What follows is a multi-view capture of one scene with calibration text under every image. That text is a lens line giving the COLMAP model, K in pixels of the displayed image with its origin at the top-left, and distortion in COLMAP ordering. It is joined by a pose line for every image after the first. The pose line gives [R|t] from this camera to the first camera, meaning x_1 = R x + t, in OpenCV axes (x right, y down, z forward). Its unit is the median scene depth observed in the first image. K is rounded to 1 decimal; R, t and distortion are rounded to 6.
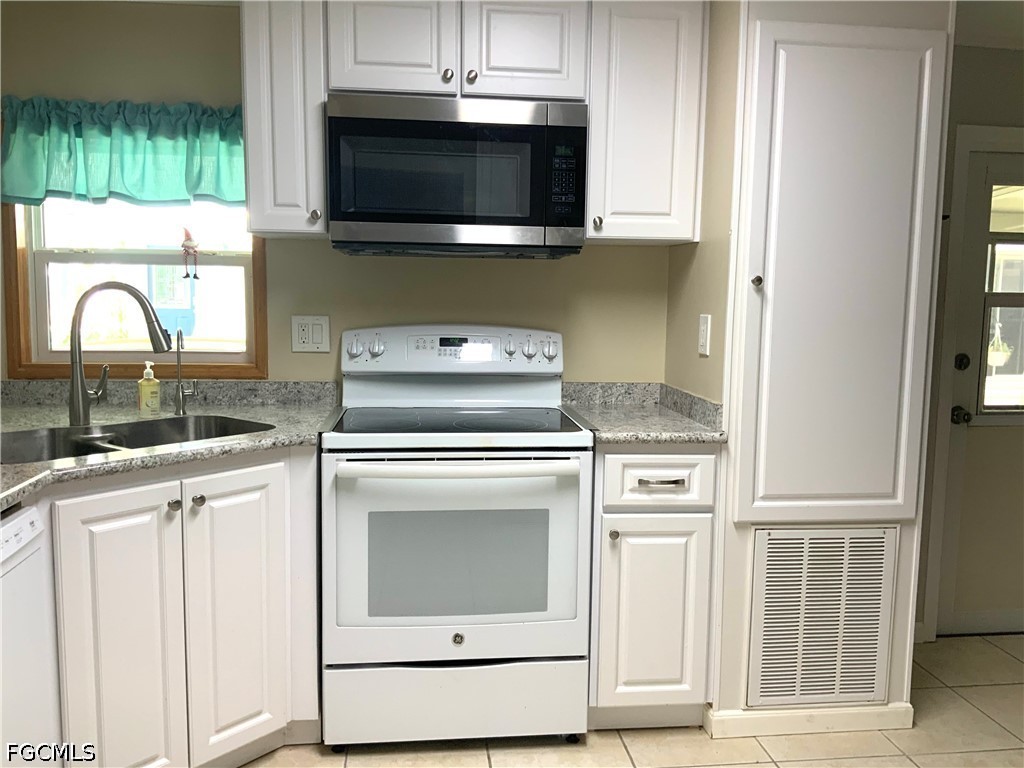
lens RADIAL K [[850.5, 0, 512.1], [0, 850.5, 375.5], [0, 0, 1]] dist [0.043489, -0.058570]
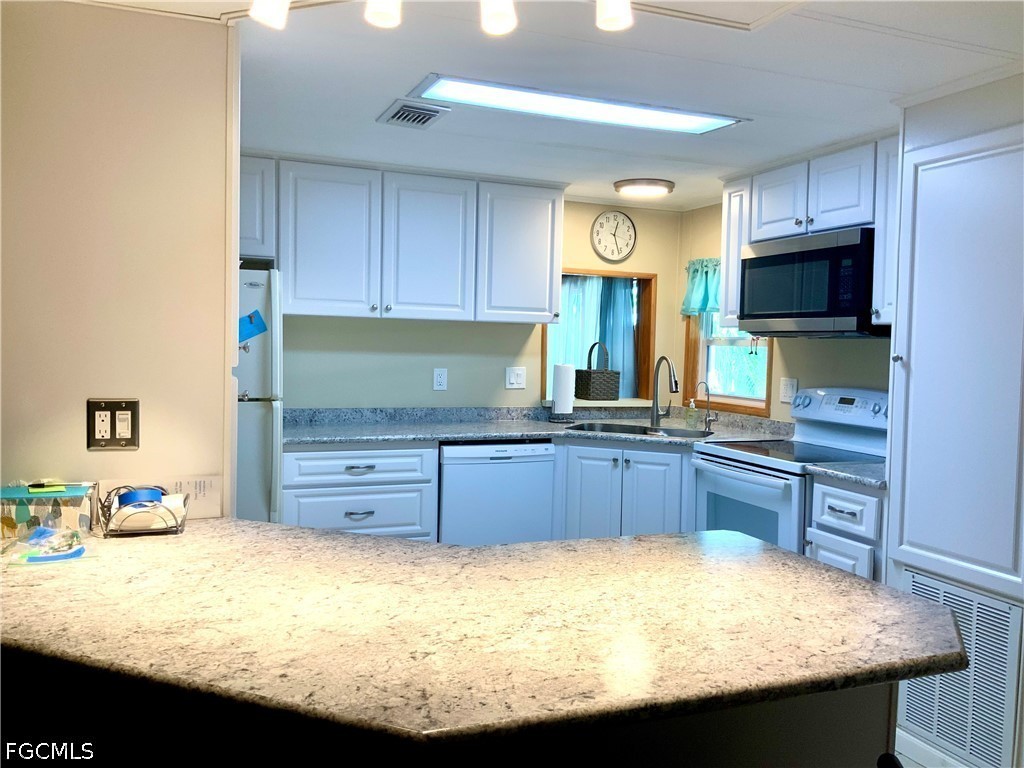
lens RADIAL K [[850.5, 0, 512.8], [0, 850.5, 384.8], [0, 0, 1]] dist [0.043489, -0.058570]
pose [[0.258393, 0.039586, -0.965228, 1.287084], [-0.114472, 0.993375, 0.010096, -0.021728], [0.959234, 0.107882, 0.261213, 0.154357]]
